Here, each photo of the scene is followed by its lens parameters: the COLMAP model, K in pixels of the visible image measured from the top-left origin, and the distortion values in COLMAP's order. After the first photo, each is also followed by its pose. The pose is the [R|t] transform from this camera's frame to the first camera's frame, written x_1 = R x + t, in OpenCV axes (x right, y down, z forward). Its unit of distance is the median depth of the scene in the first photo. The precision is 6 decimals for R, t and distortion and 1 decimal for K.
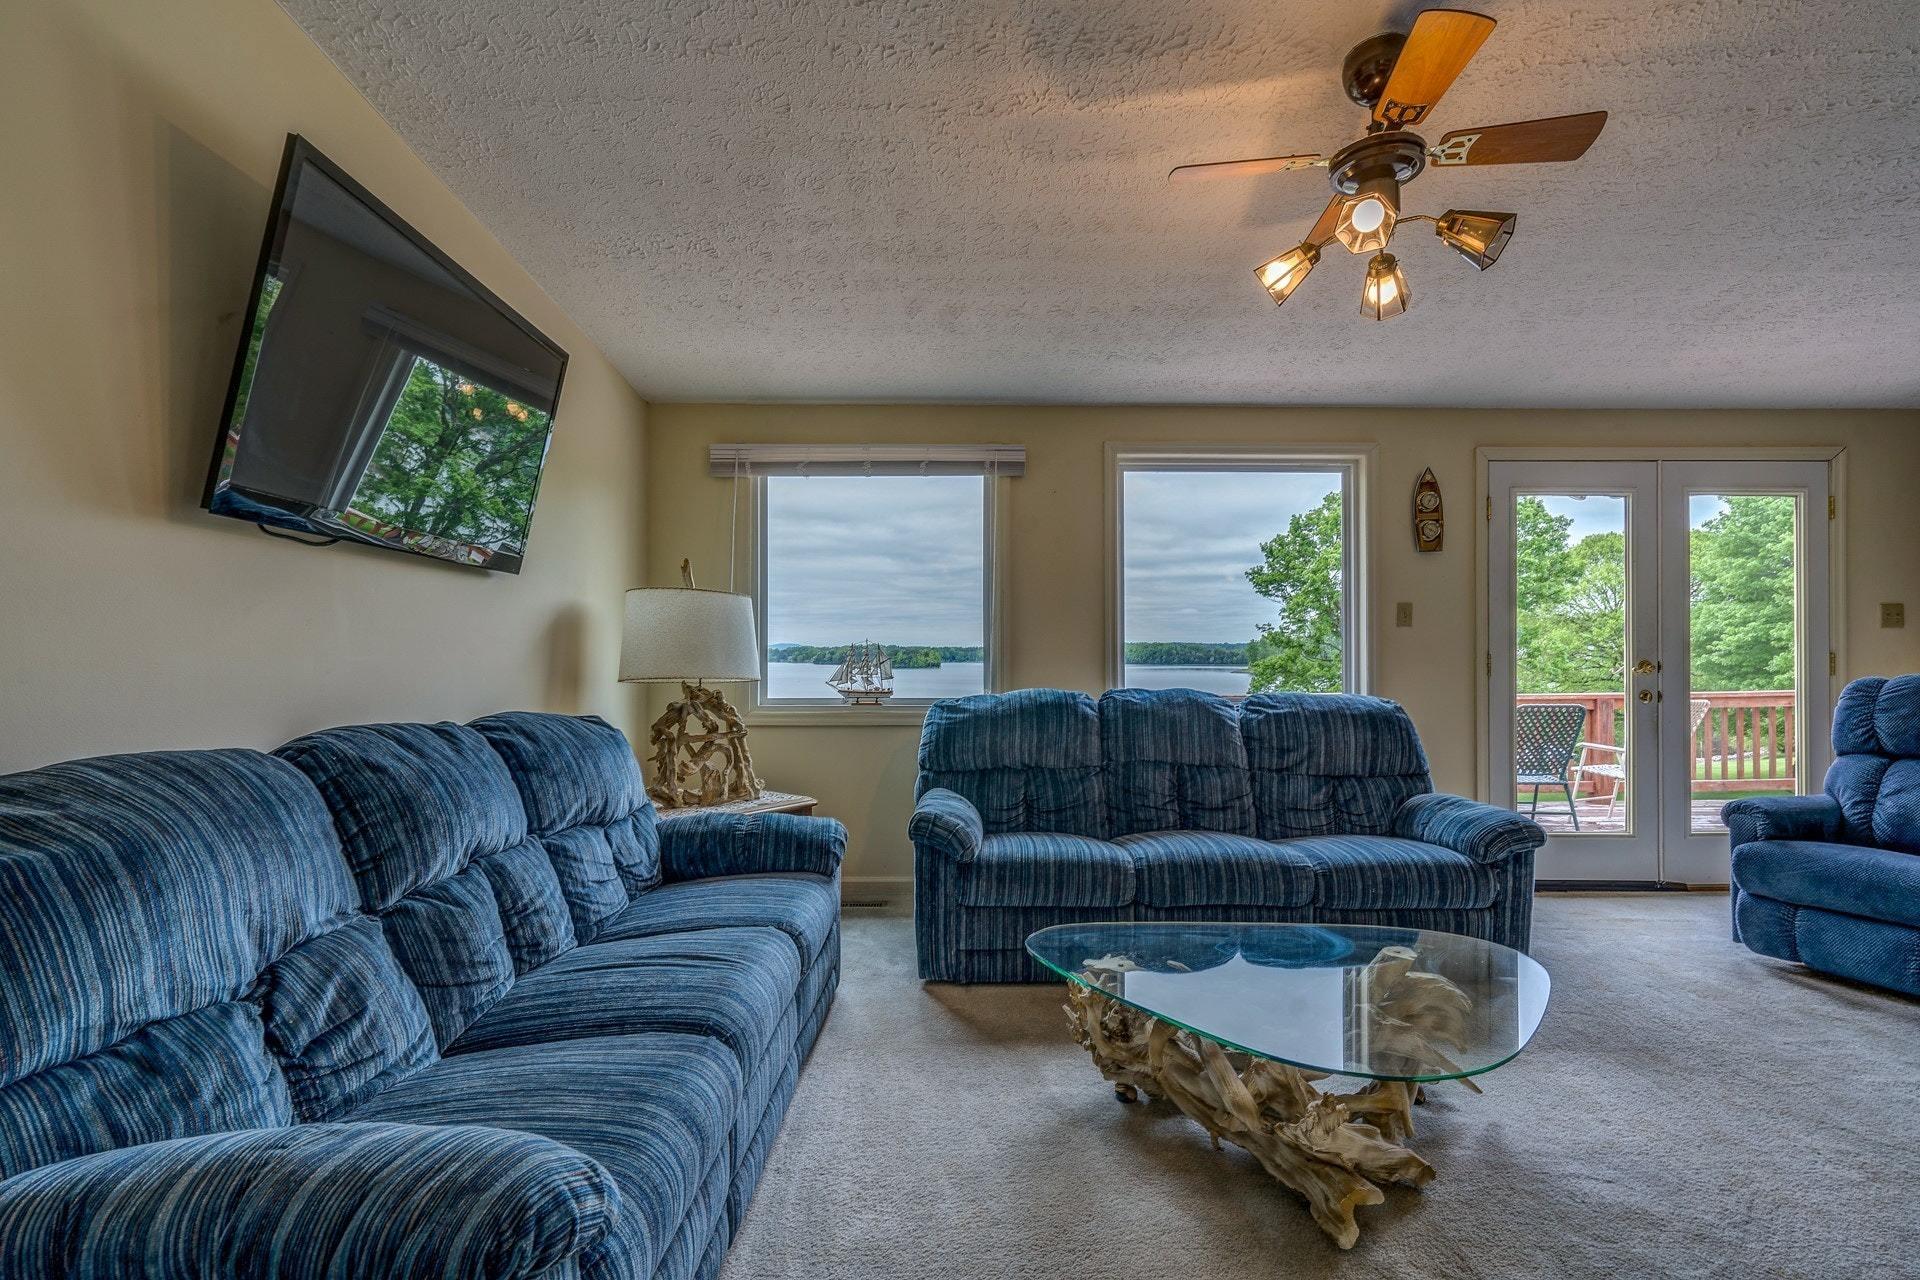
lens RADIAL K [[876.5, 0, 957.9], [0, 876.5, 650.9], [0, 0, 1]] dist [-0.002579, 0.002347]
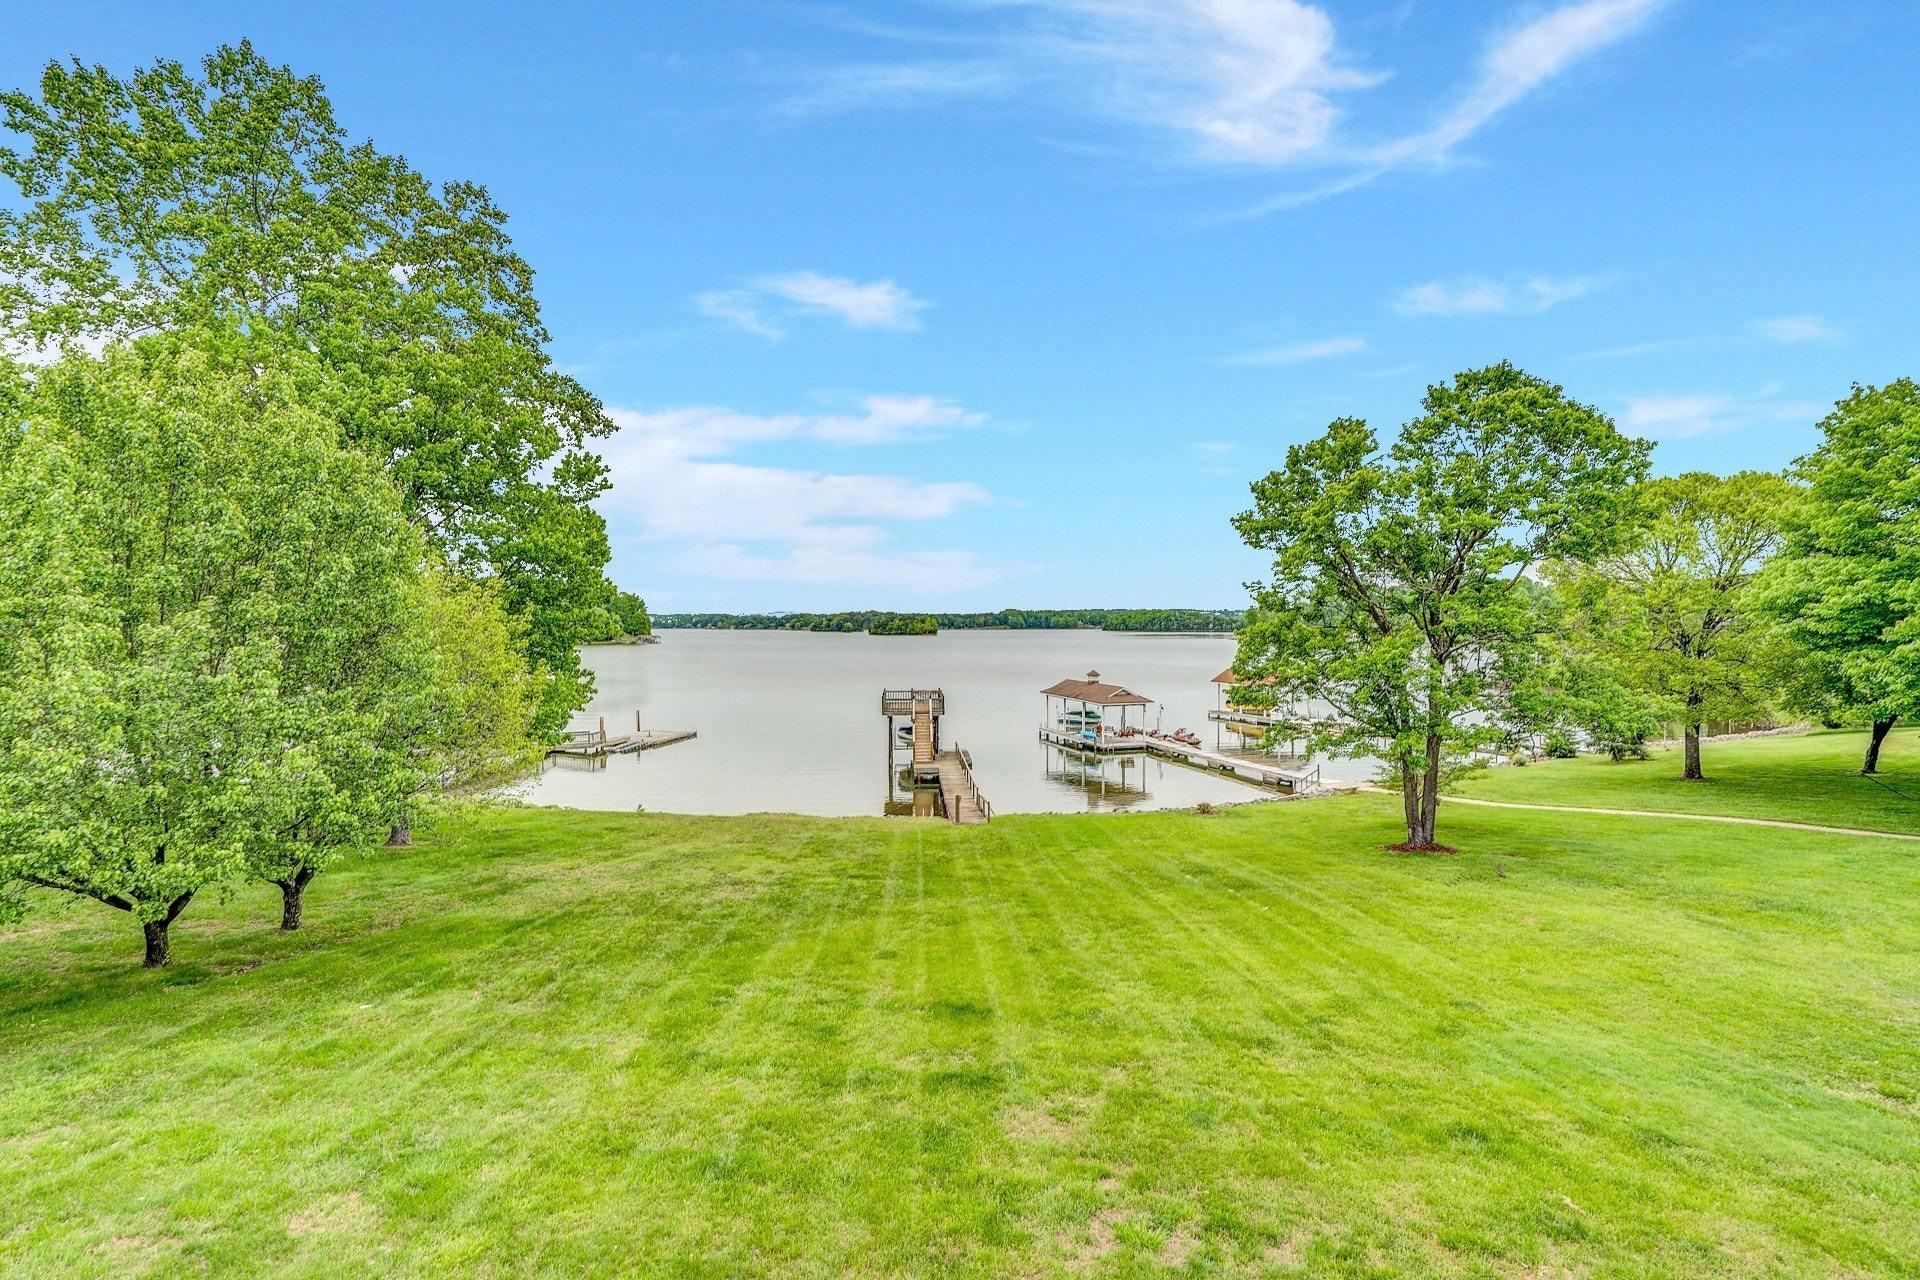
lens RADIAL K [[876.5, 0, 962.7], [0, 876.5, 640.1], [0, 0, 1]] dist [-0.002579, 0.002347]
pose [[0.999991, 0.000495, 0.004291, 0.713669], [-0.000604, 0.999674, 0.025521, 0.022669], [-0.004277, -0.025524, 0.999665, 1.761074]]
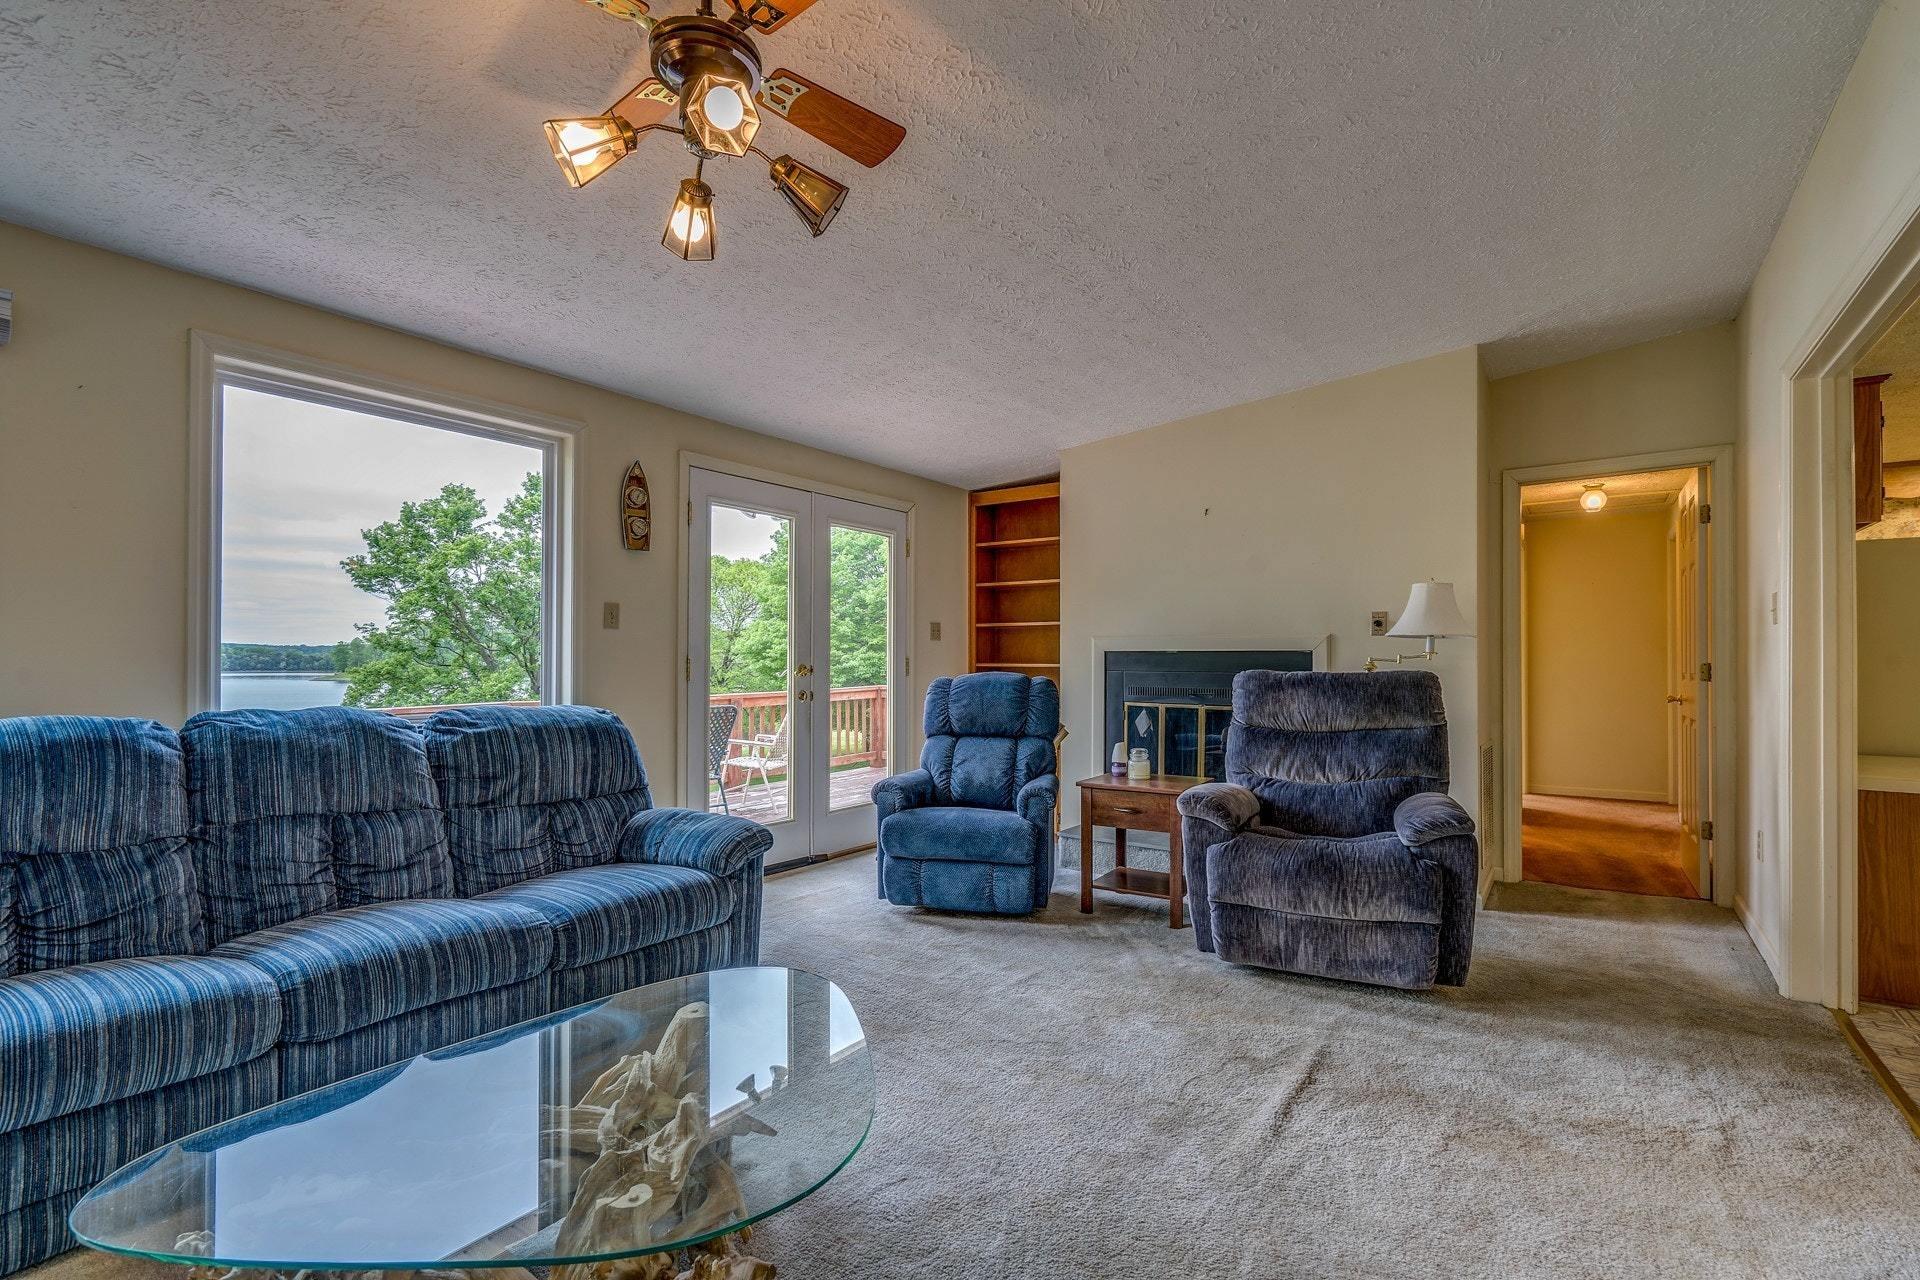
lens RADIAL K [[876.5, 0, 963.9], [0, 876.5, 649.7], [0, 0, 1]] dist [-0.002579, 0.002347]
pose [[0.586707, 0.011632, 0.809716, -0.021475], [-0.005985, 0.999932, -0.010028, 0.001304], [-0.809777, 0.001038, 0.586737, 0.177504]]
